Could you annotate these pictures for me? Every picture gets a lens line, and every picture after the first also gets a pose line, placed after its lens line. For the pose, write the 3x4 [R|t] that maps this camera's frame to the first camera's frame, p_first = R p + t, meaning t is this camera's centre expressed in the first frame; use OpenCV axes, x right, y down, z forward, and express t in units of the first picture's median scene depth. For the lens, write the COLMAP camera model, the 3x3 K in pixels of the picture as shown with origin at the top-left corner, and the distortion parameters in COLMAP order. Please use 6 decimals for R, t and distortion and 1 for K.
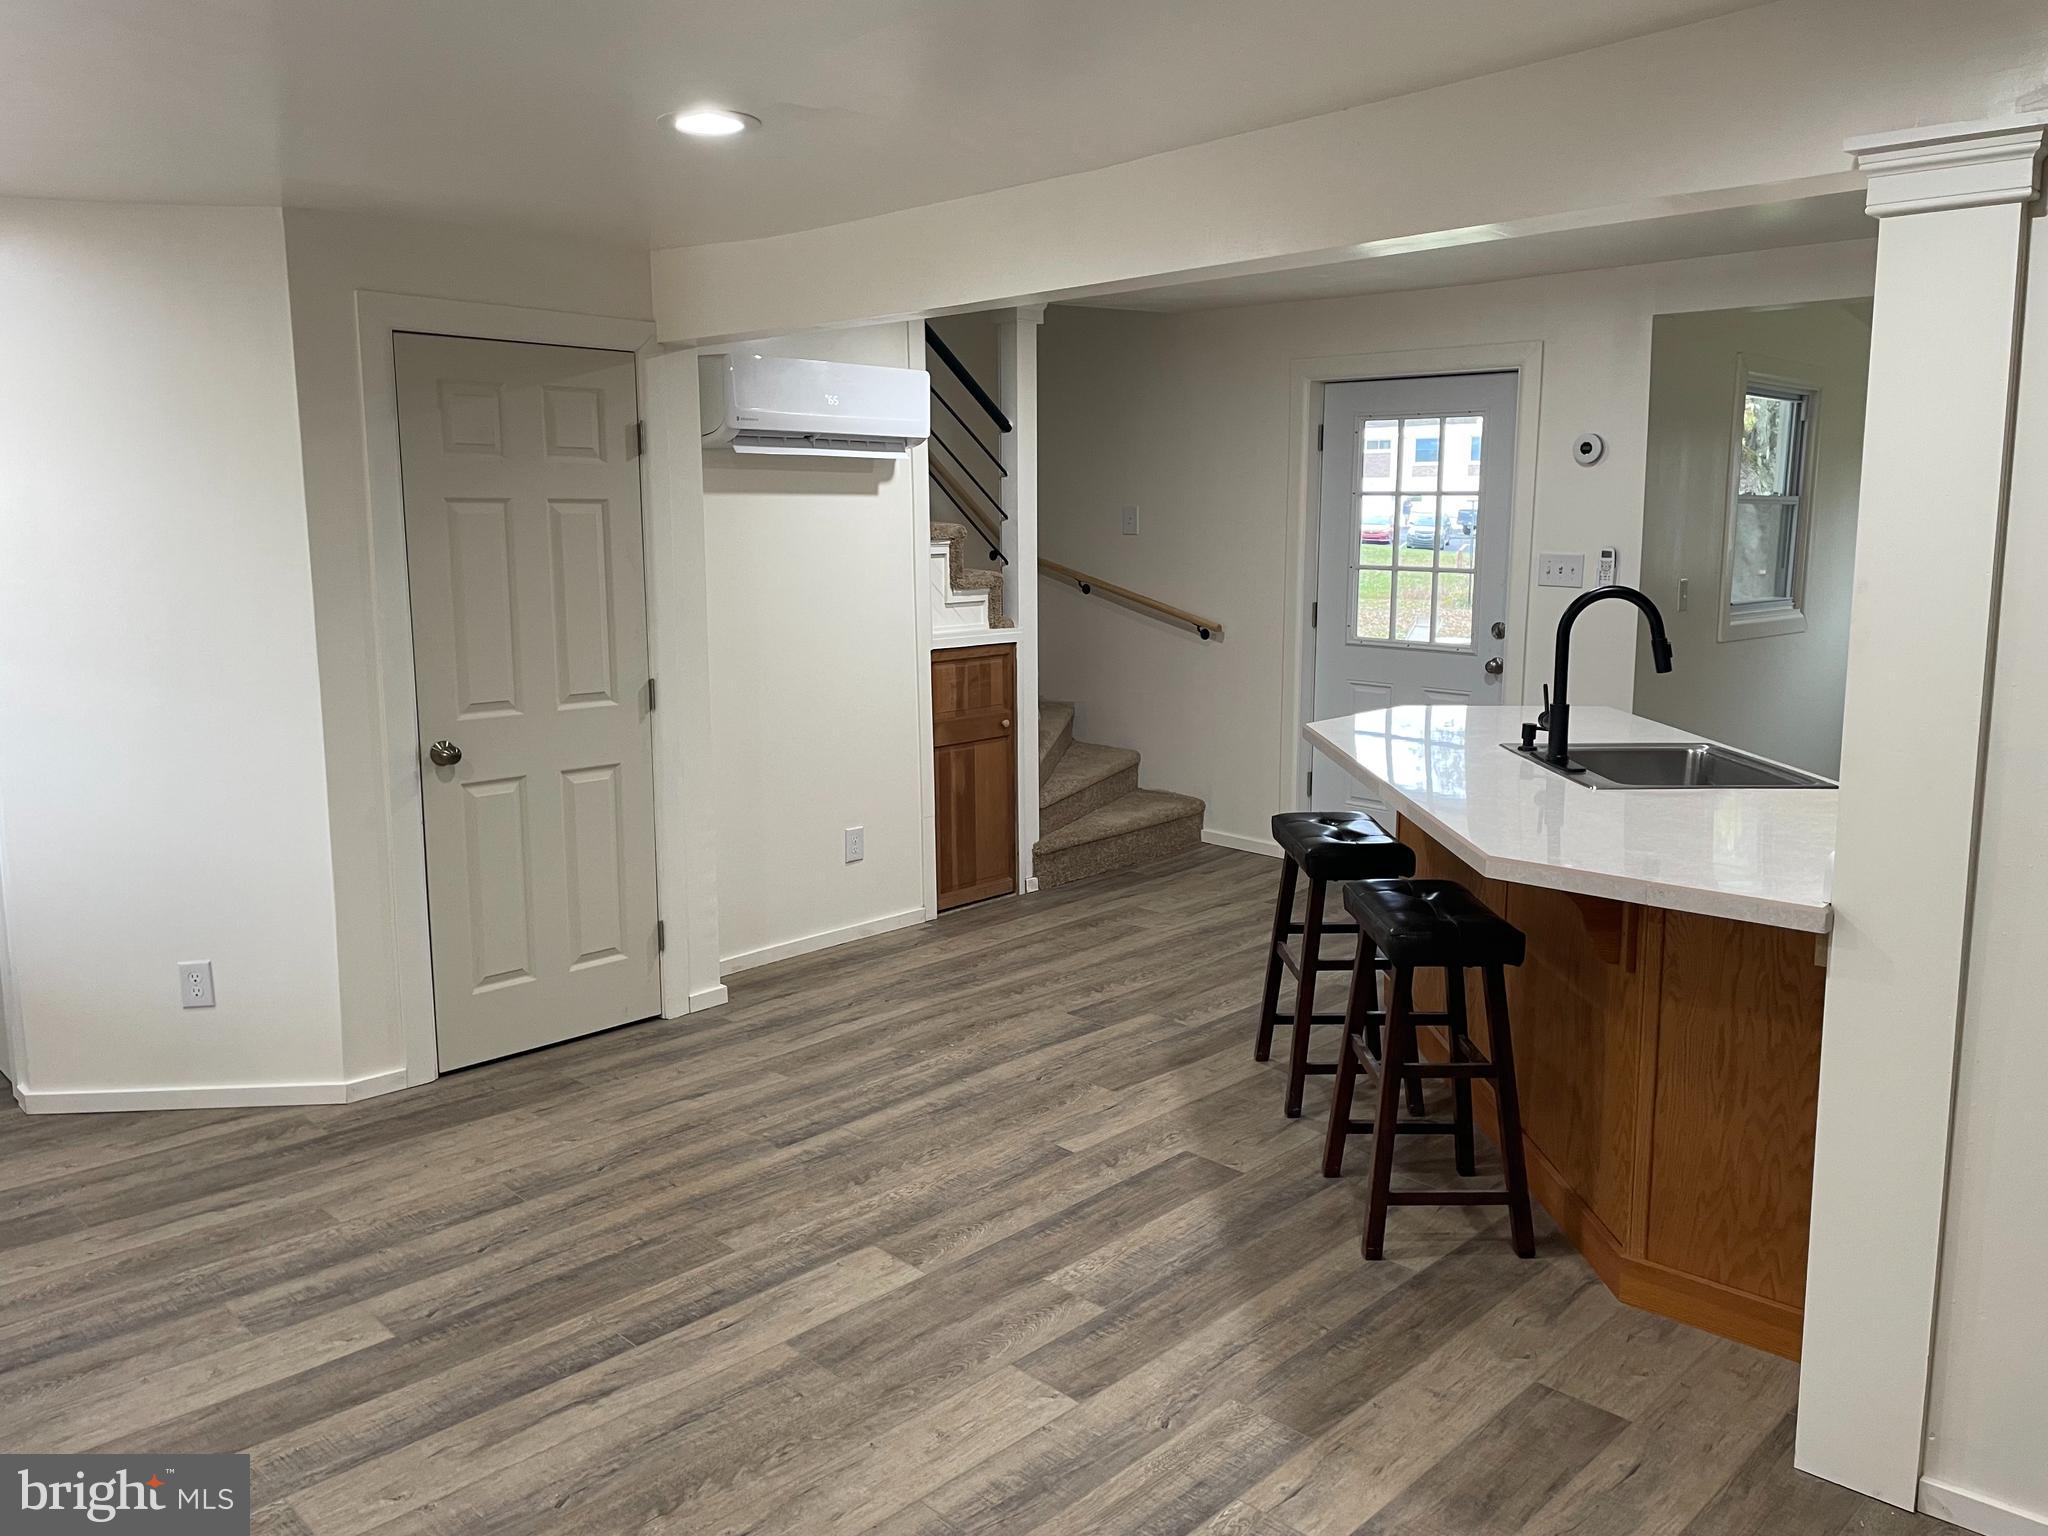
lens RADIAL K [[1549.5, 0, 1042.5], [0, 1549.5, 741.9], [0, 0, 1]] dist [0.105311, -0.133034]
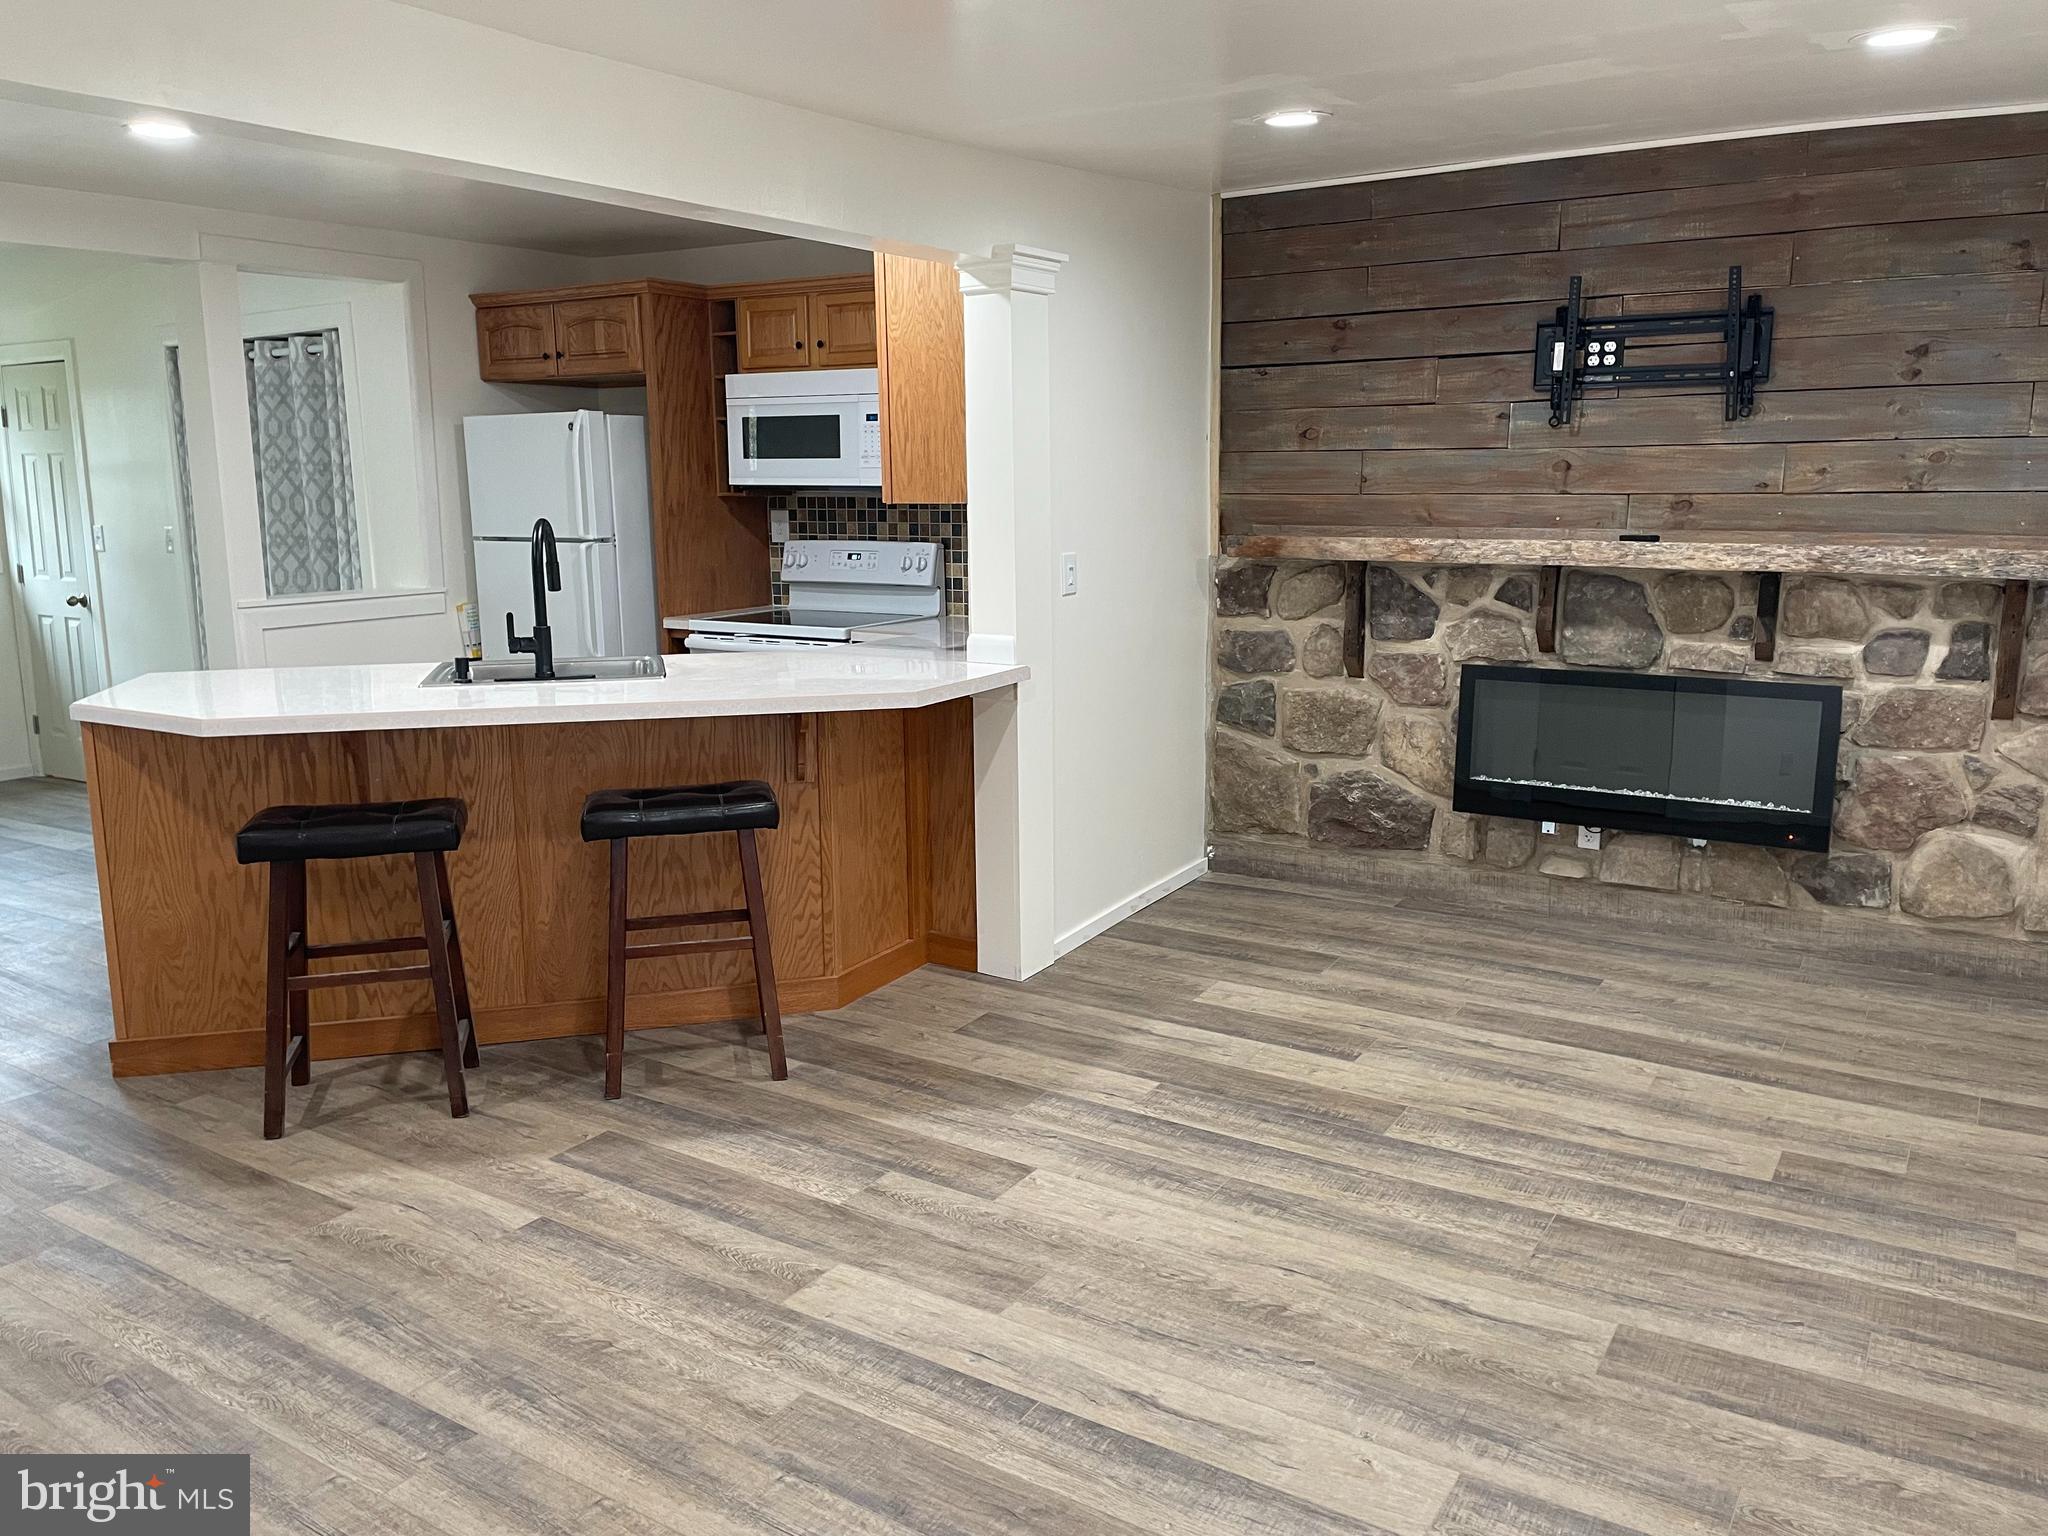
lens RADIAL K [[1543.7, 0, 1022.0], [0, 1543.7, 747.1], [0, 0, 1]] dist [0.102654, -0.135445]
pose [[-0.213176, -0.171203, 0.961897, -0.758082], [0.158310, 0.965464, 0.206922, -0.106634], [-0.964103, 0.196389, -0.178711, 0.809611]]
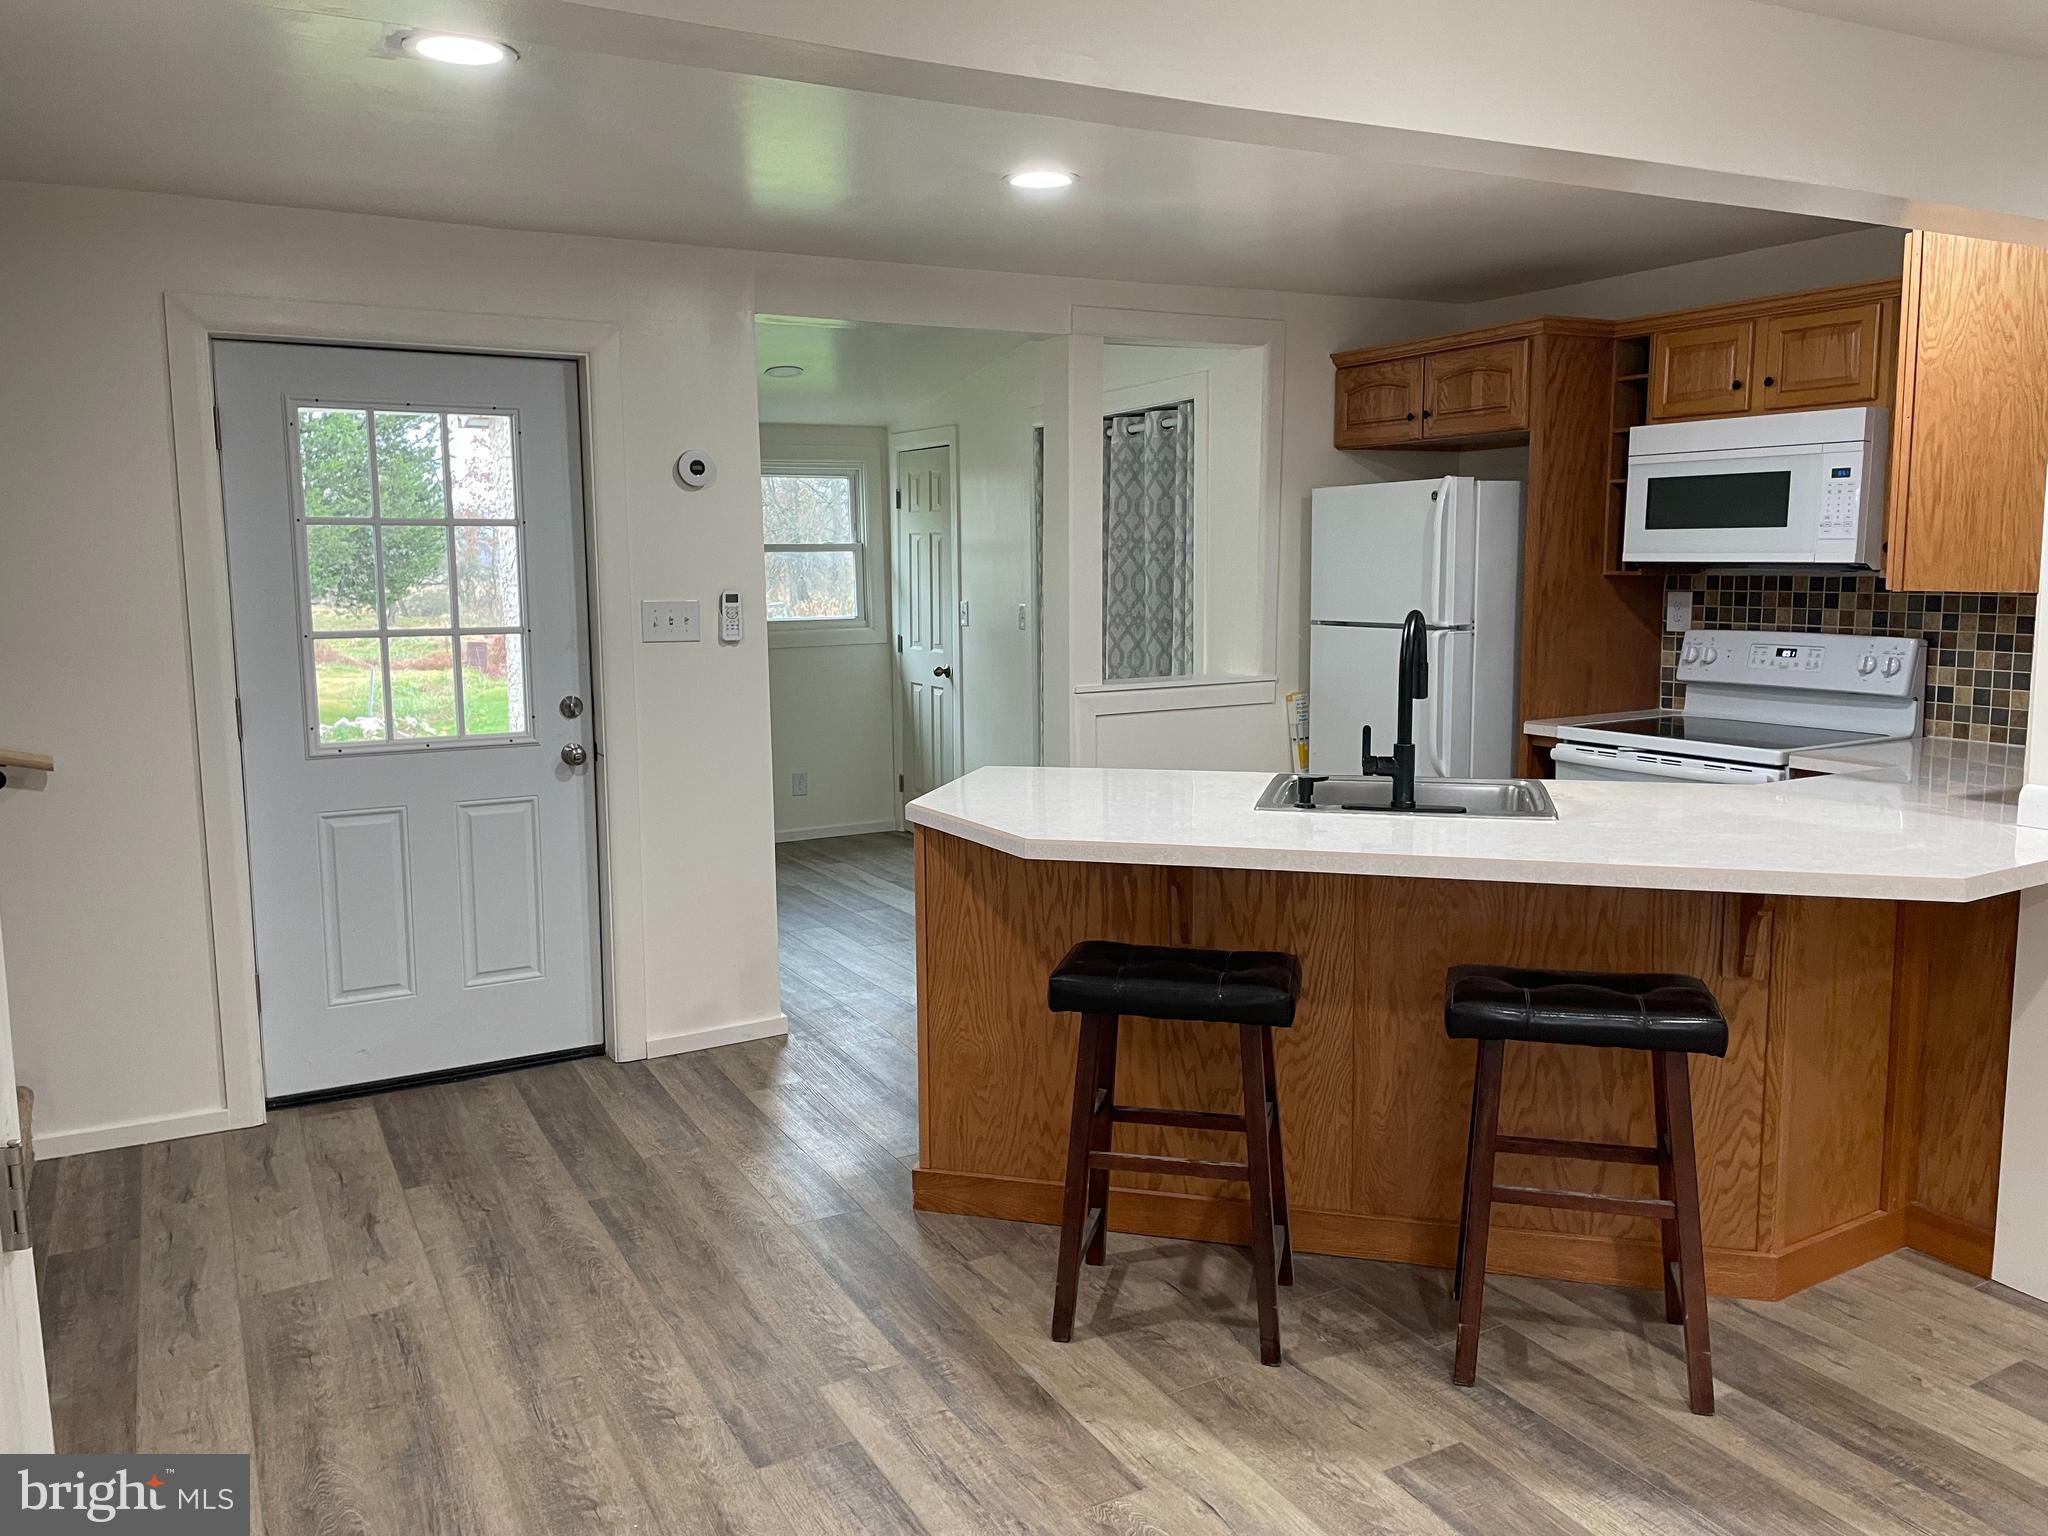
lens RADIAL K [[1543.7, 0, 1022.0], [0, 1543.7, 747.1], [0, 0, 1]] dist [0.102654, -0.135445]
pose [[0.280523, -0.128242, 0.951242, -0.528479], [0.158691, 0.983593, 0.085805, -0.121913], [-0.946638, 0.126883, 0.296272, 0.863353]]
